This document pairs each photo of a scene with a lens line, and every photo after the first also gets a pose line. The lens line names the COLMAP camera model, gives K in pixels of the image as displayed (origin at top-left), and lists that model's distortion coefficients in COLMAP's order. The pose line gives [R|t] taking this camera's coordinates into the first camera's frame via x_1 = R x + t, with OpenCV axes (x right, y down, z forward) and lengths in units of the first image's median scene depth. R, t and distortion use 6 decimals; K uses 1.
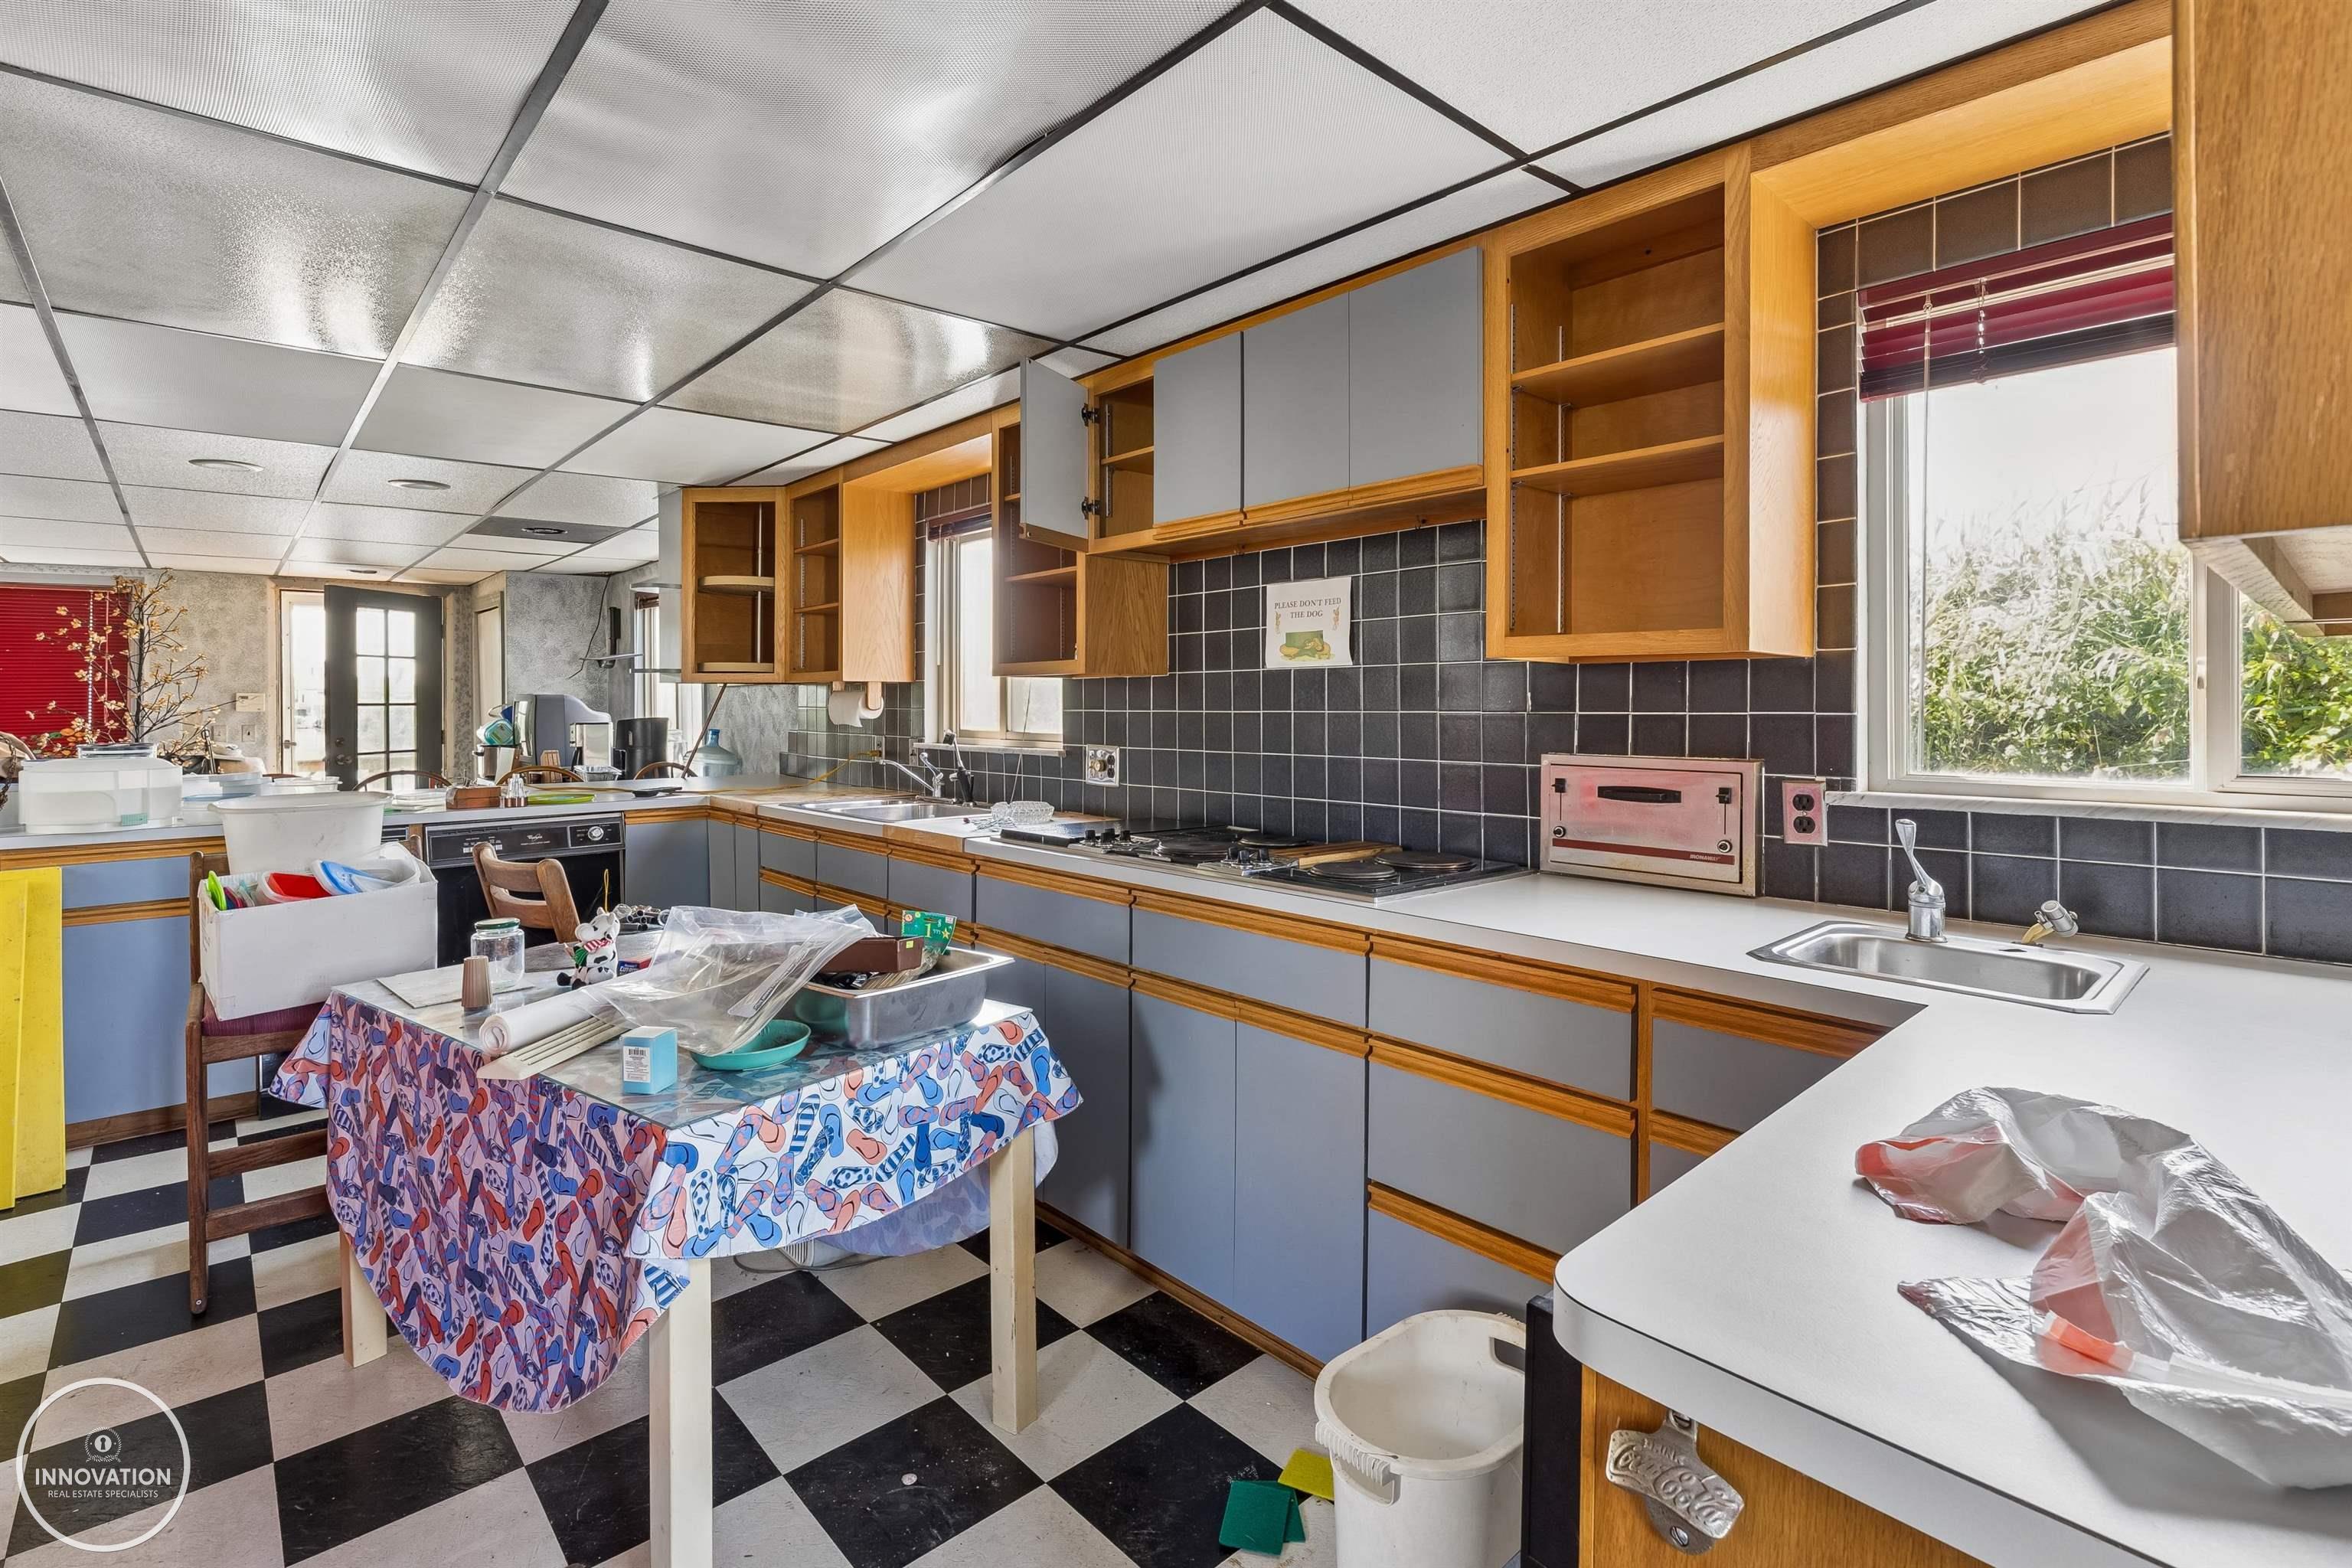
lens RADIAL K [[1083.1, 0, 1174.1], [0, 1083.1, 711.1], [0, 0, 1]] dist [-0.000150, -0.000038]
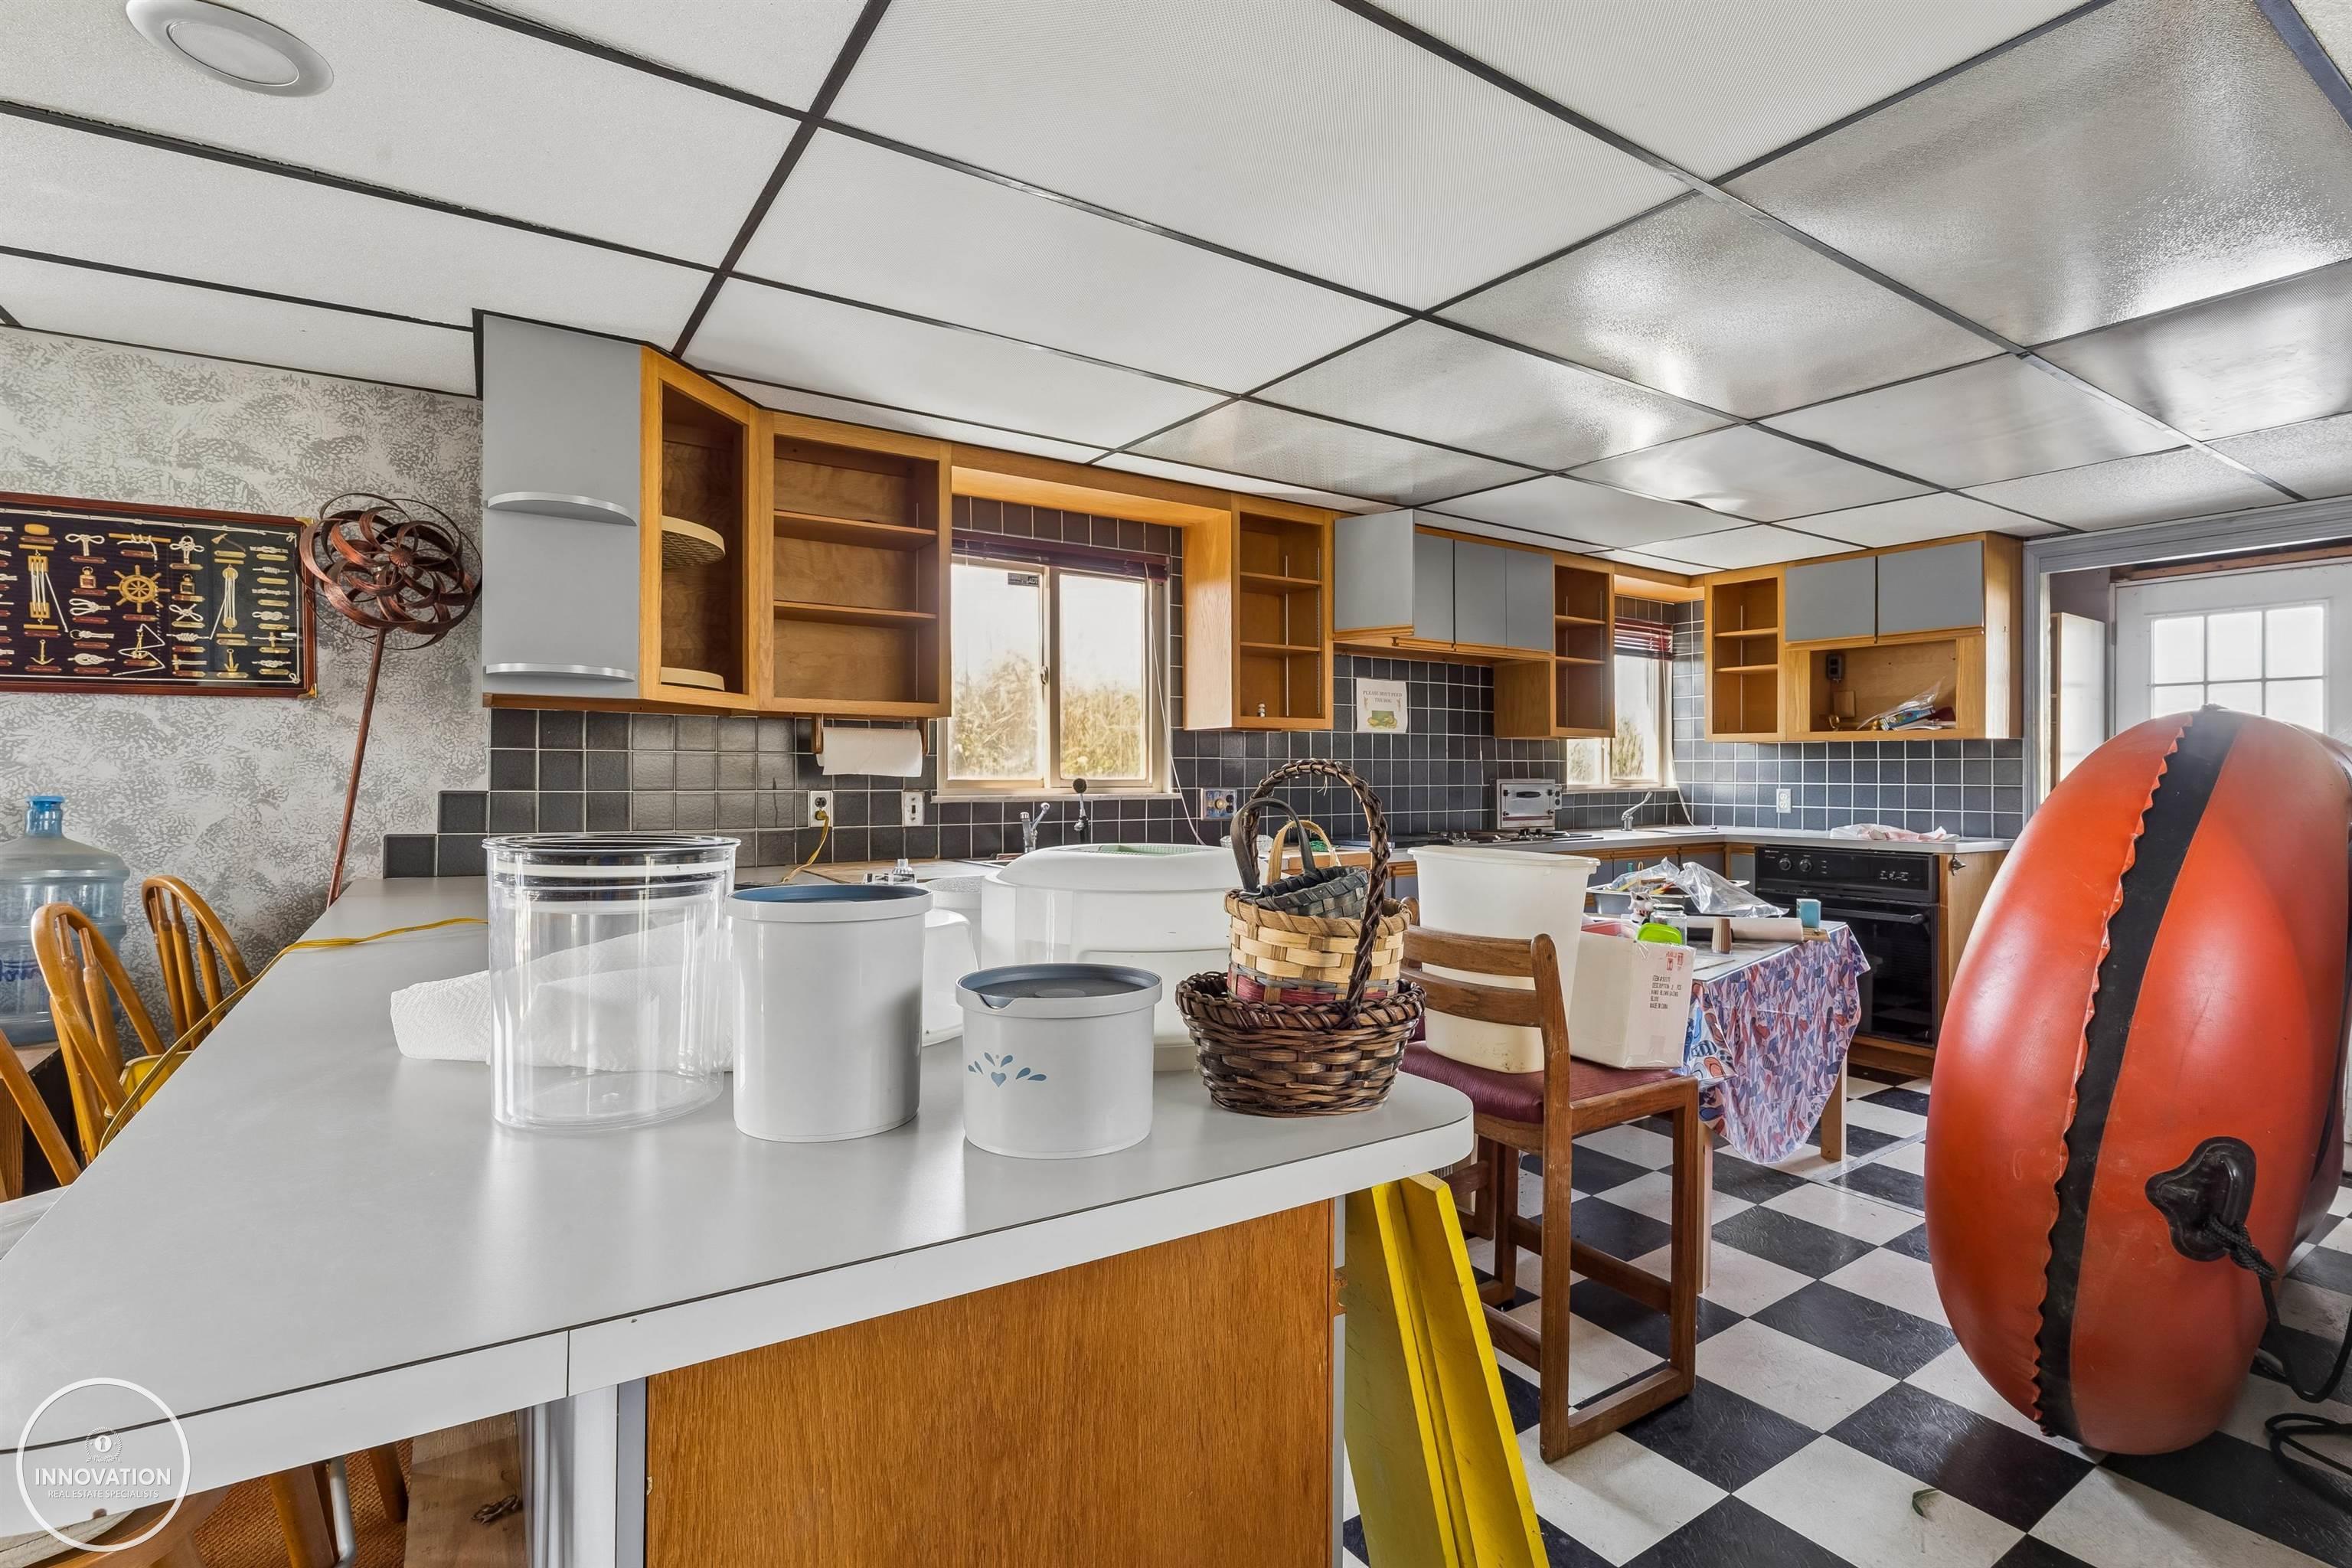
lens RADIAL K [[1107.6, 0, 1176.0], [0, 1107.6, 784.0], [0, 0, 1]] dist [-0.000161, -0.000011]
pose [[0.146015, -0.009830, 0.989234, -1.606375], [0.003013, 0.999950, 0.009491, 0.021290], [-0.989278, 0.001595, 0.146038, 1.072540]]
